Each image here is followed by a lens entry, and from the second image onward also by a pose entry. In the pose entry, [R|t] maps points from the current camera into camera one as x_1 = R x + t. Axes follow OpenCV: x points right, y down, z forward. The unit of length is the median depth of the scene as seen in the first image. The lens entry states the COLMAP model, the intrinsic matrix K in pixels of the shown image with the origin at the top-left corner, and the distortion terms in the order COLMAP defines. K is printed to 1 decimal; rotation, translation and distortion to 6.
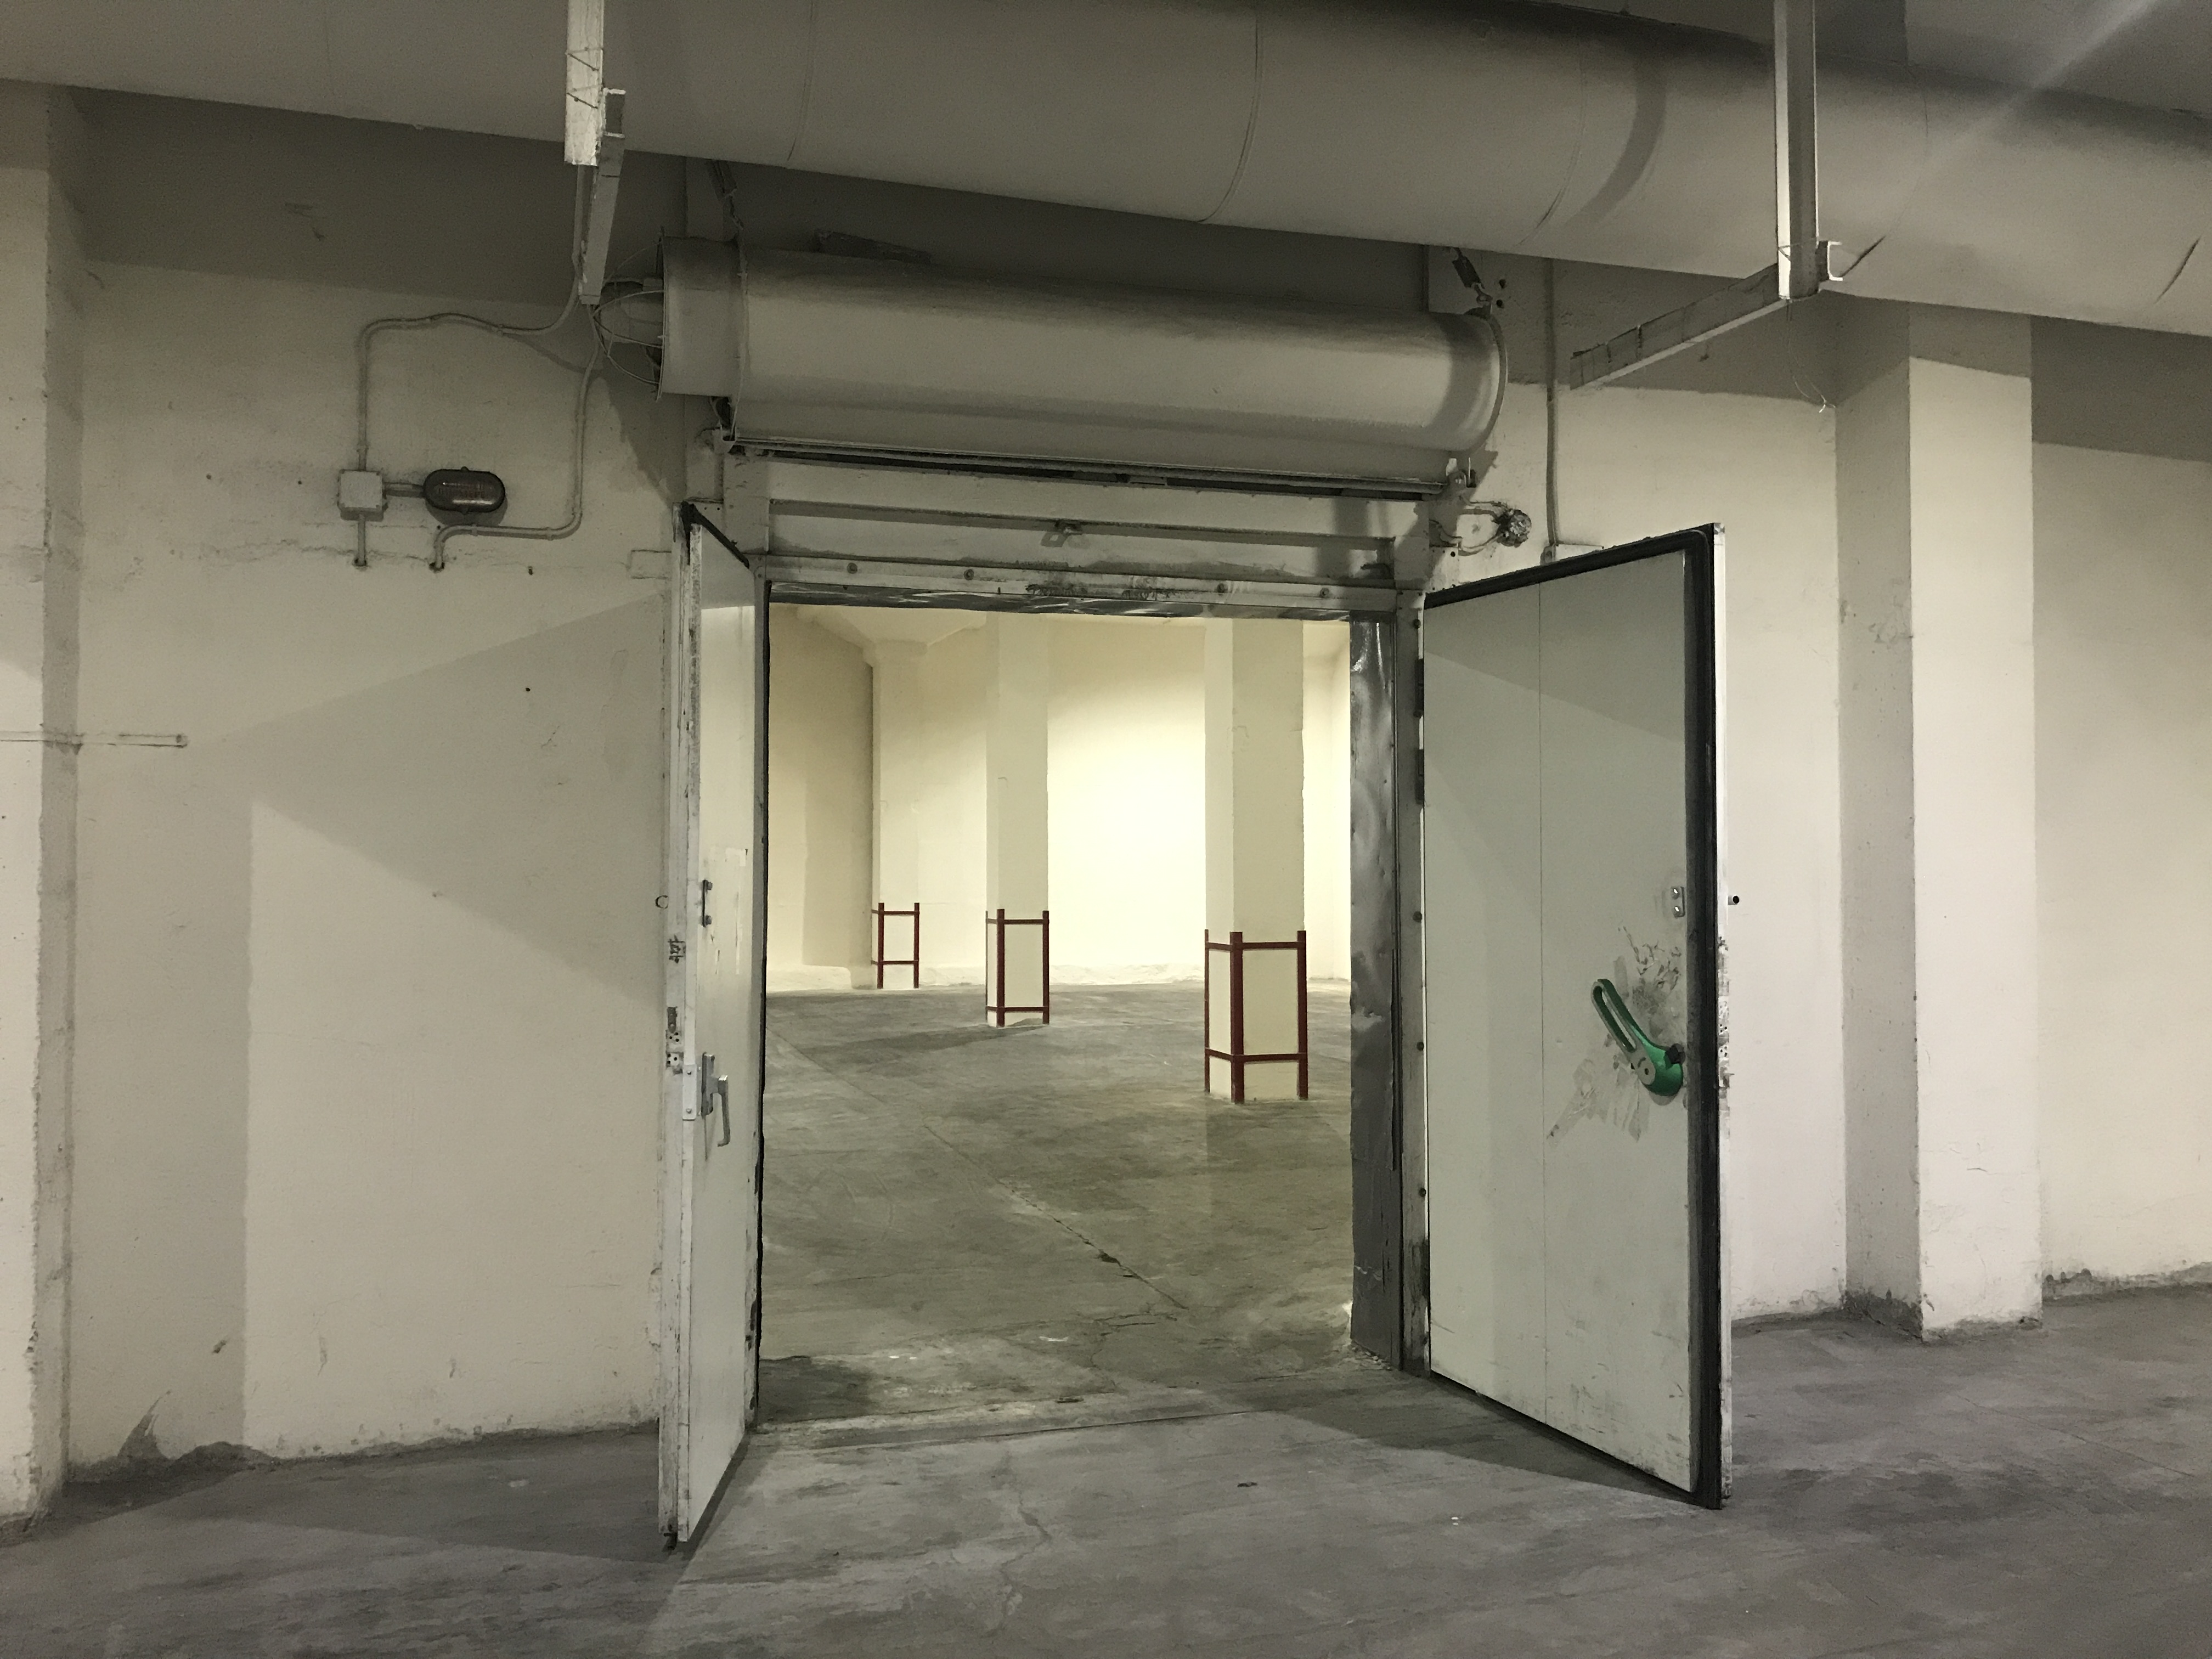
lens RADIAL K [[1817.1, 0, 1106.0], [0, 1817.1, 829.5], [0, 0, 1]] dist [0.004343, 0.002859]
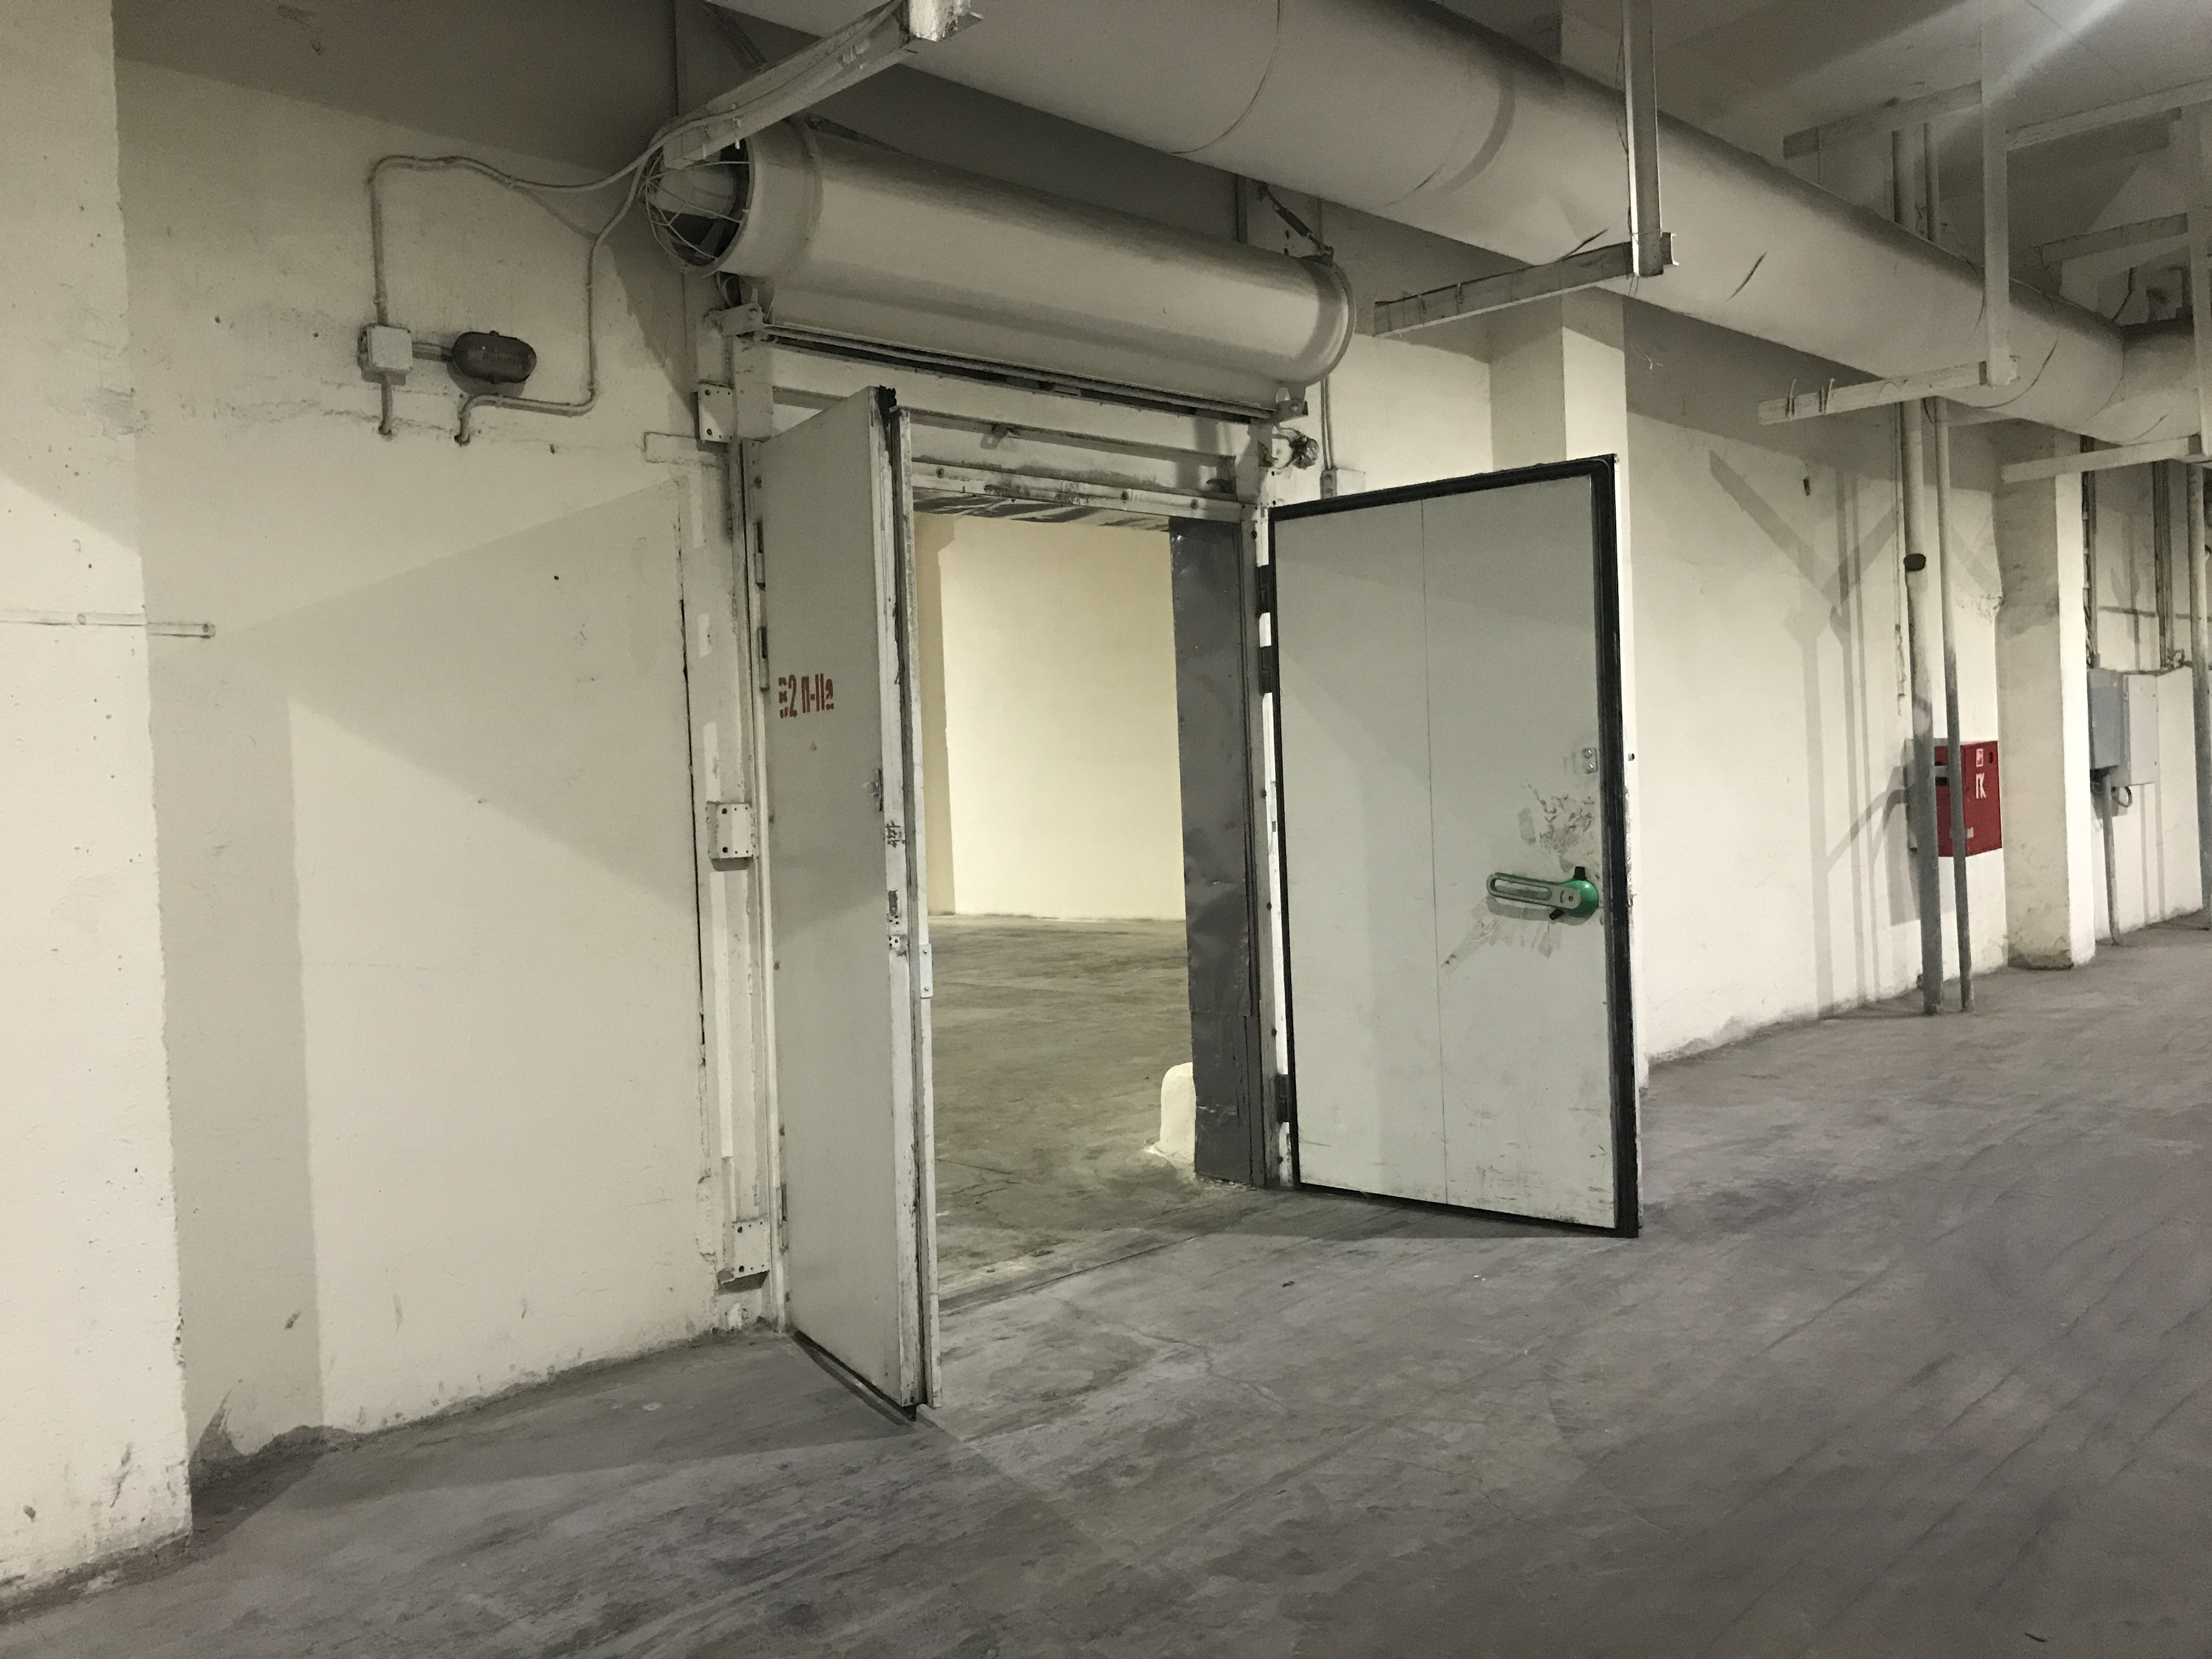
lens RADIAL K [[1794.7, 0, 1106.0], [0, 1794.7, 829.5], [0, 0, 1]] dist [0.003515, -0.008602]
pose [[0.891637, -0.049107, 0.450080, -0.499005], [0.031605, 0.998426, 0.046324, 0.018441], [-0.451647, -0.027079, 0.891786, 0.052490]]
